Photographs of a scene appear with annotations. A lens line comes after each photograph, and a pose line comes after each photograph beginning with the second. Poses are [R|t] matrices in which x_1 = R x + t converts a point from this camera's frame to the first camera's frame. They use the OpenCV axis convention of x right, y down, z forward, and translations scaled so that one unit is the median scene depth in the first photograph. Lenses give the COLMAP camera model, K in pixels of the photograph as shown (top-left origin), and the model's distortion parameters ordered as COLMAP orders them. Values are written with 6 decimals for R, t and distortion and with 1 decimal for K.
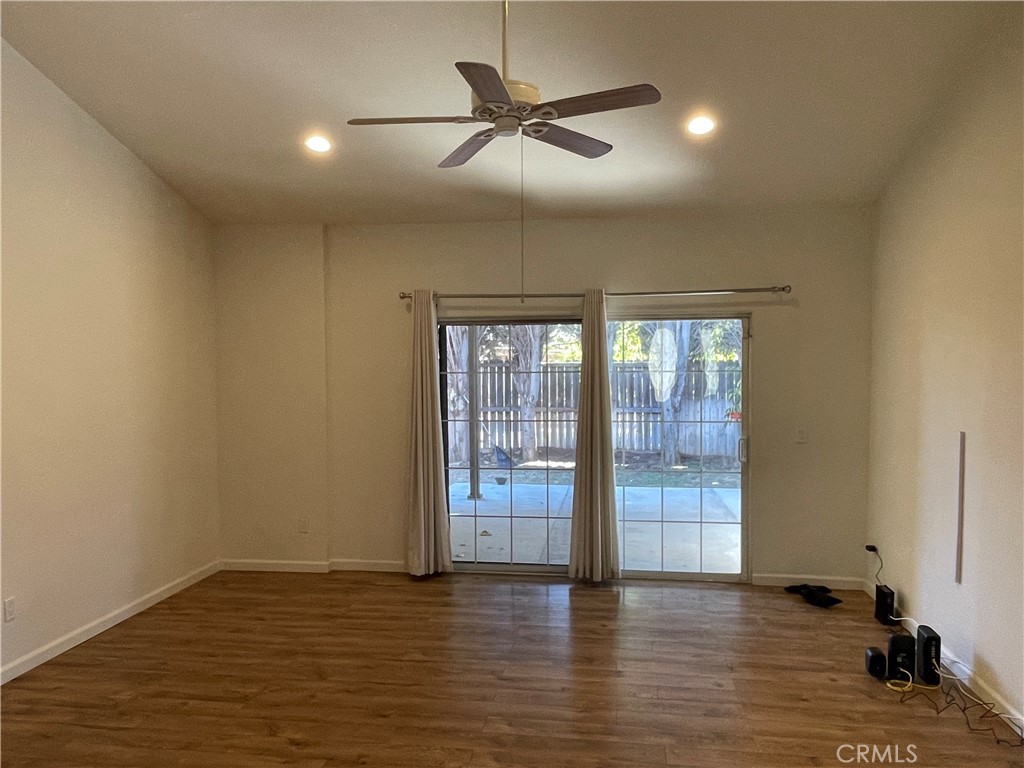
lens RADIAL K [[750.7, 0, 514.7], [0, 750.7, 384.6], [0, 0, 1]] dist [-0.002434, -0.000041]
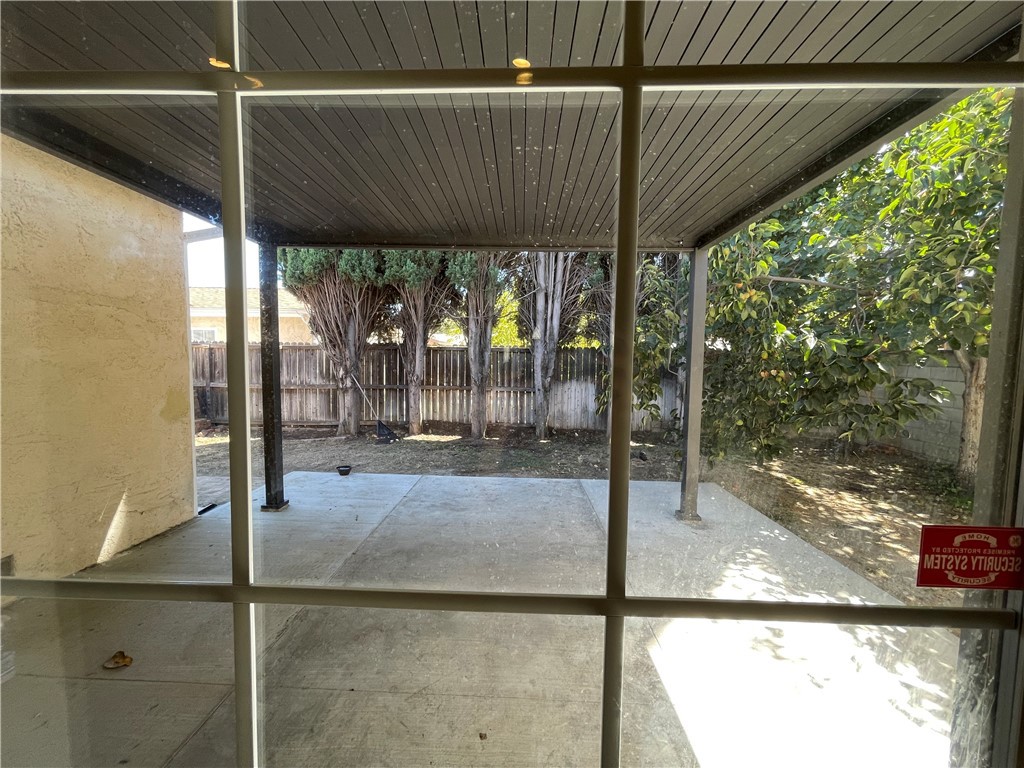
lens RADIAL K [[410.7, 0, 509.5], [0, 410.7, 385.1], [0, 0, 1]] dist [-0.000193, -0.000001]
pose [[0.993591, 0.015827, 0.111919, 0.090243], [-0.018810, 0.999494, 0.025643, 0.011418], [-0.111456, -0.027583, 0.993386, 0.389595]]
